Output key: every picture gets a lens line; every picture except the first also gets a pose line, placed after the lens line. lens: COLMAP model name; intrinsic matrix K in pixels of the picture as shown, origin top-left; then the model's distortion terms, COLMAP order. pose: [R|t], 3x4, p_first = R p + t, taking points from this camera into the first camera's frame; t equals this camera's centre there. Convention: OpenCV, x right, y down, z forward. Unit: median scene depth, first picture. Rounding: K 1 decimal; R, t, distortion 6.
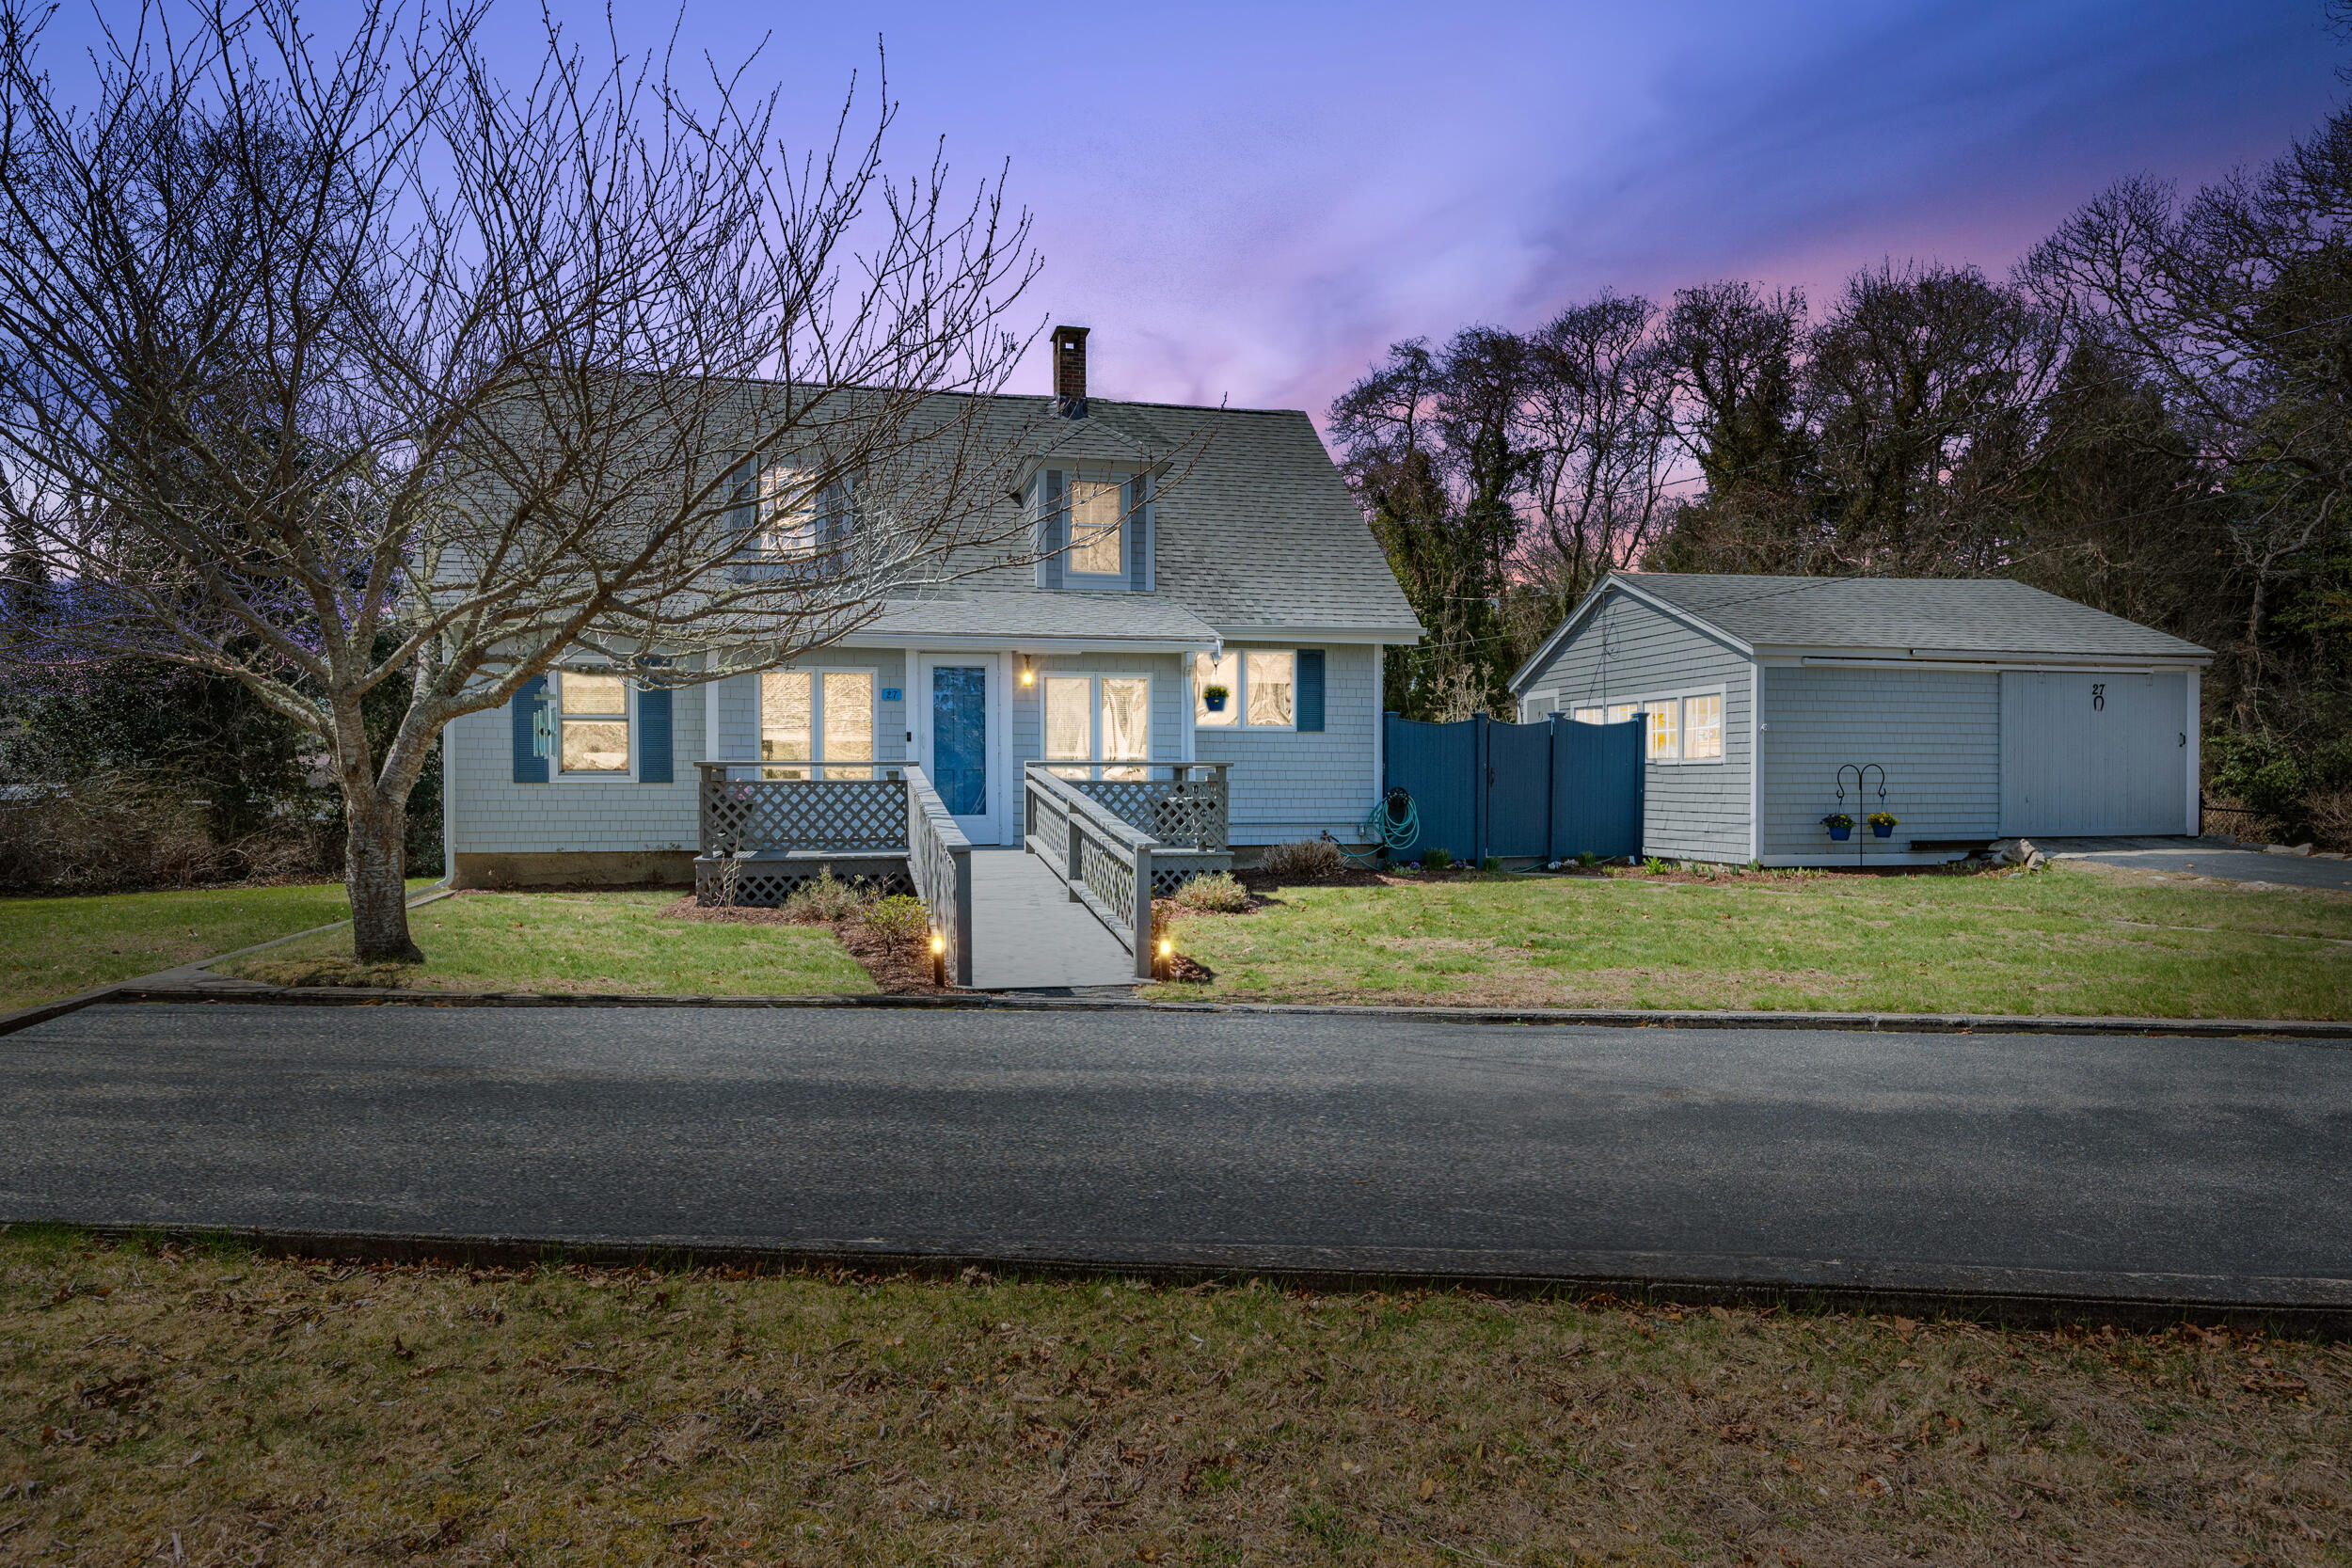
lens RADIAL K [[1508.3, 0, 1175.1], [0, 1508.3, 807.4], [0, 0, 1]] dist [0.030148, -0.007901]
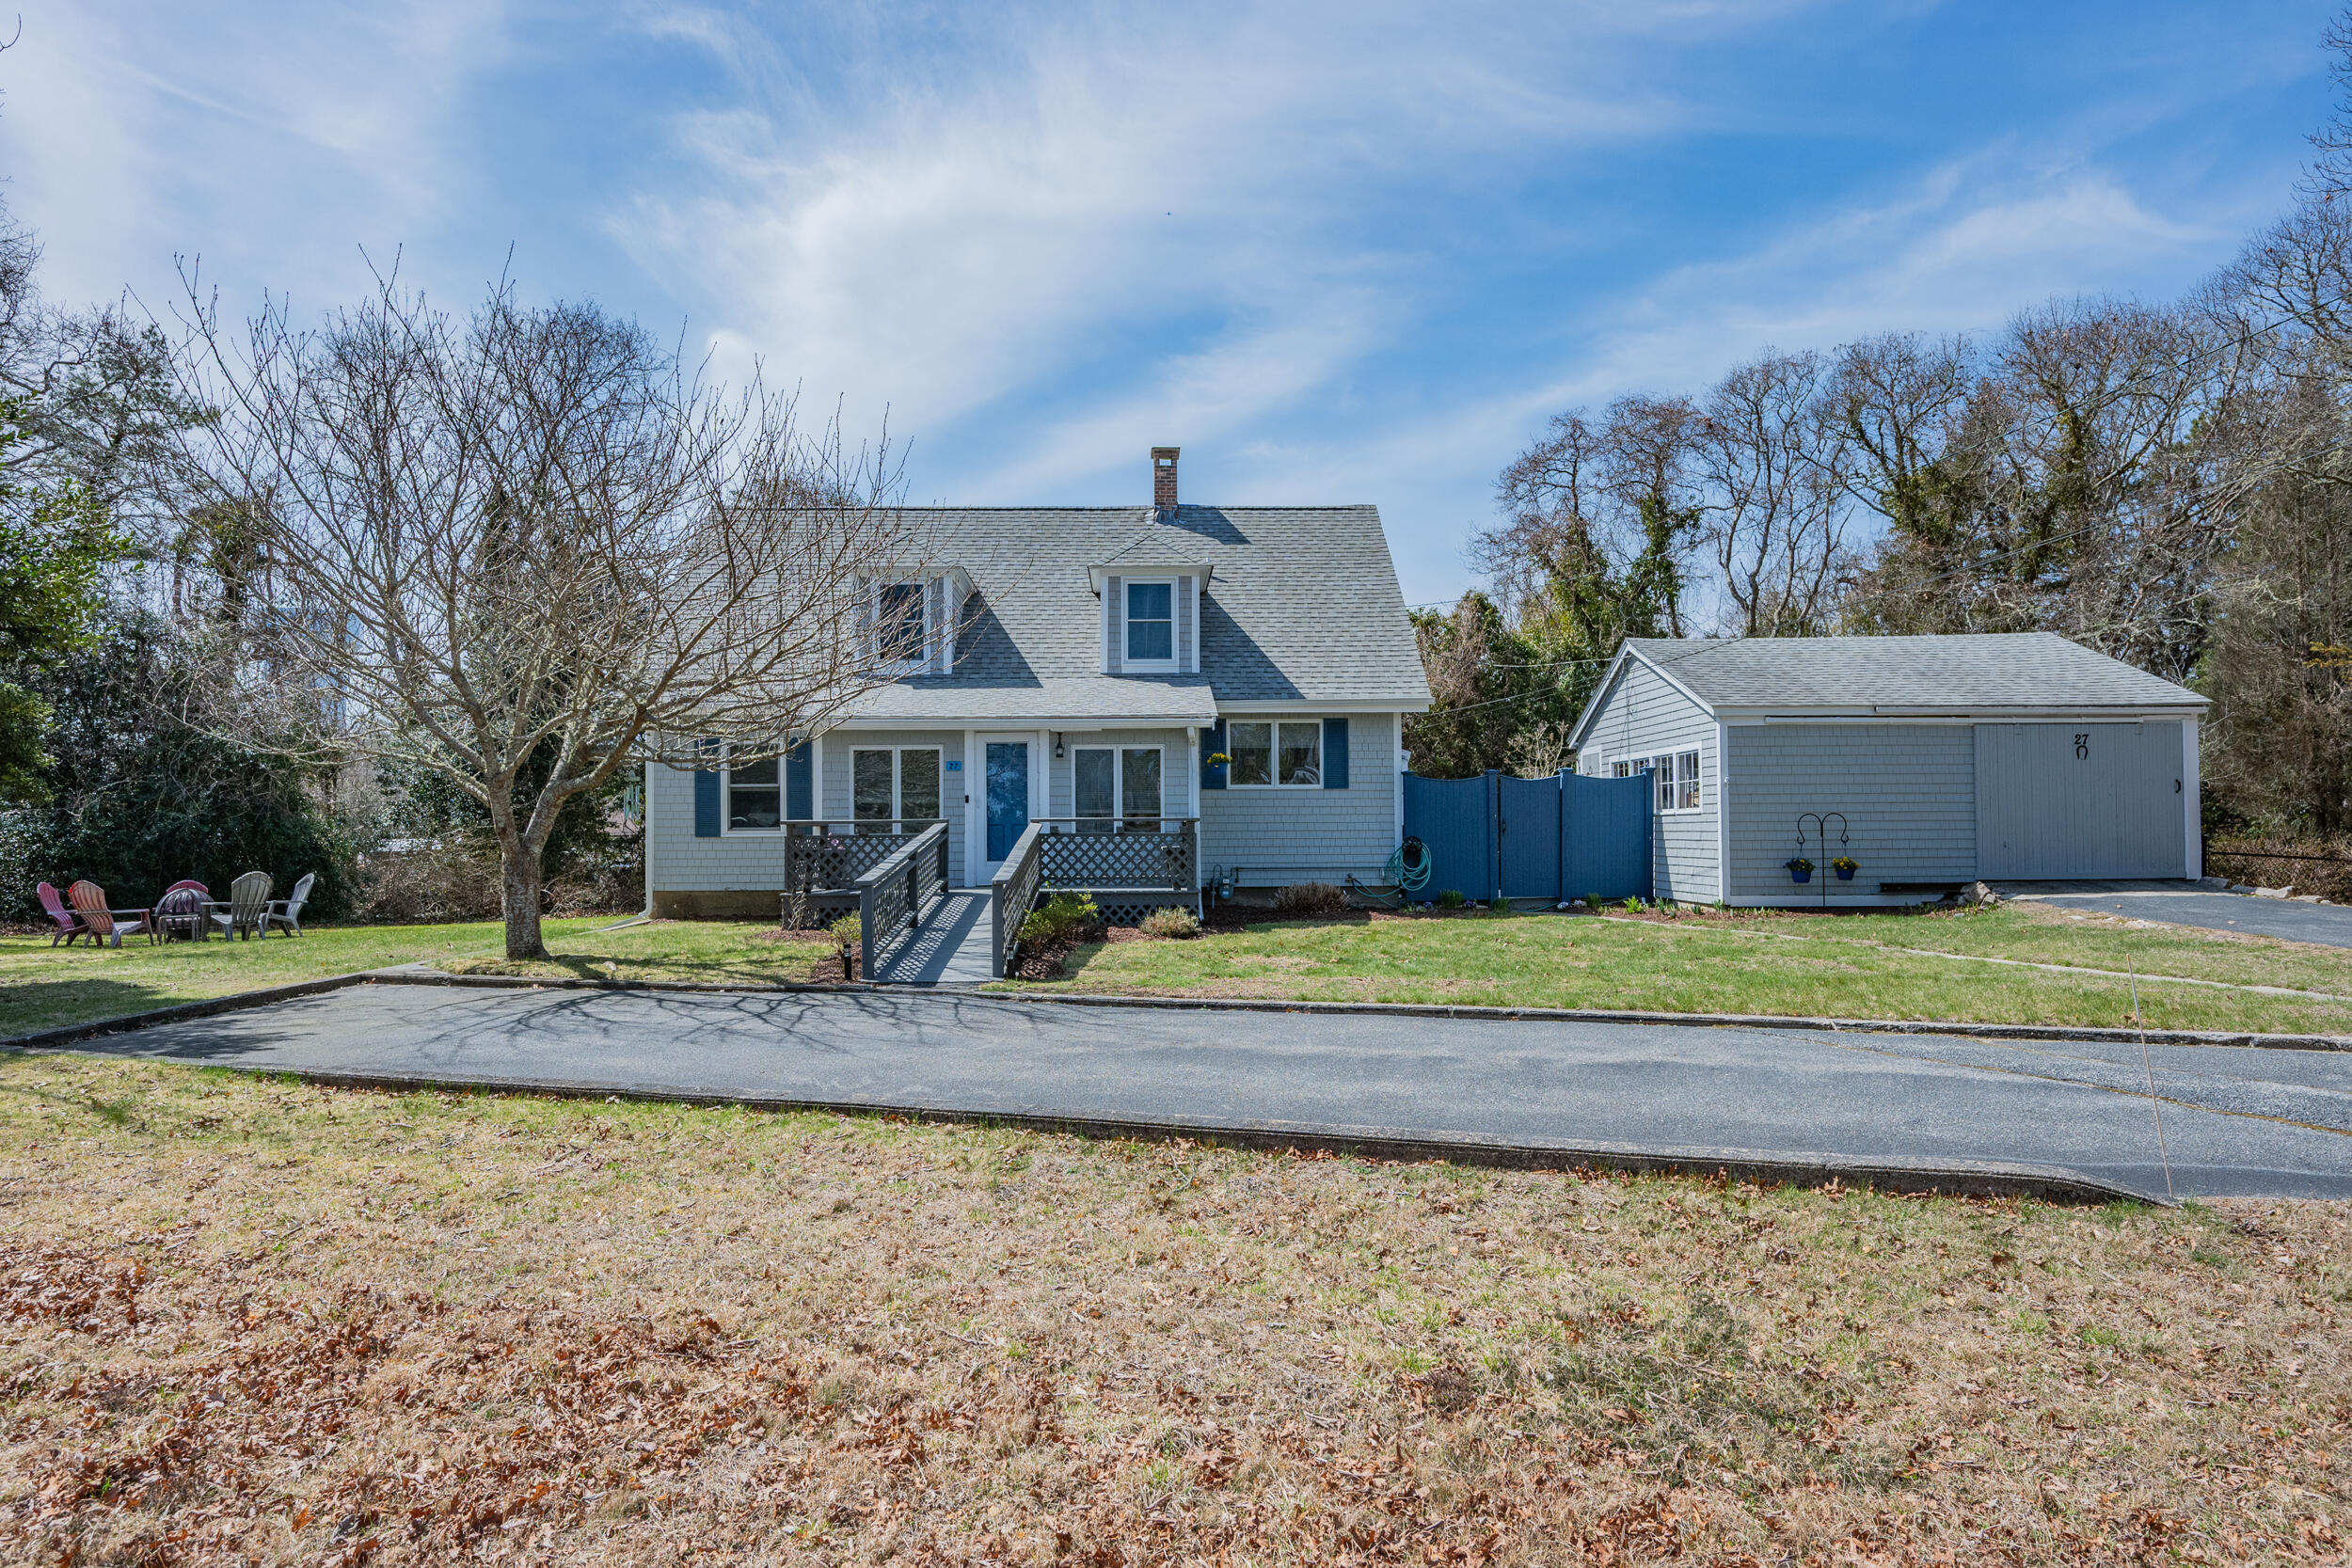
lens RADIAL K [[1508.3, 0, 1166.1], [0, 1508.3, 793.4], [0, 0, 1]] dist [0.030148, -0.007901]
pose [[0.976598, -0.011983, -0.214738, 0.217785], [0.003190, 0.999144, -0.041246, 0.000887], [0.215048, 0.039595, 0.975800, -0.165725]]
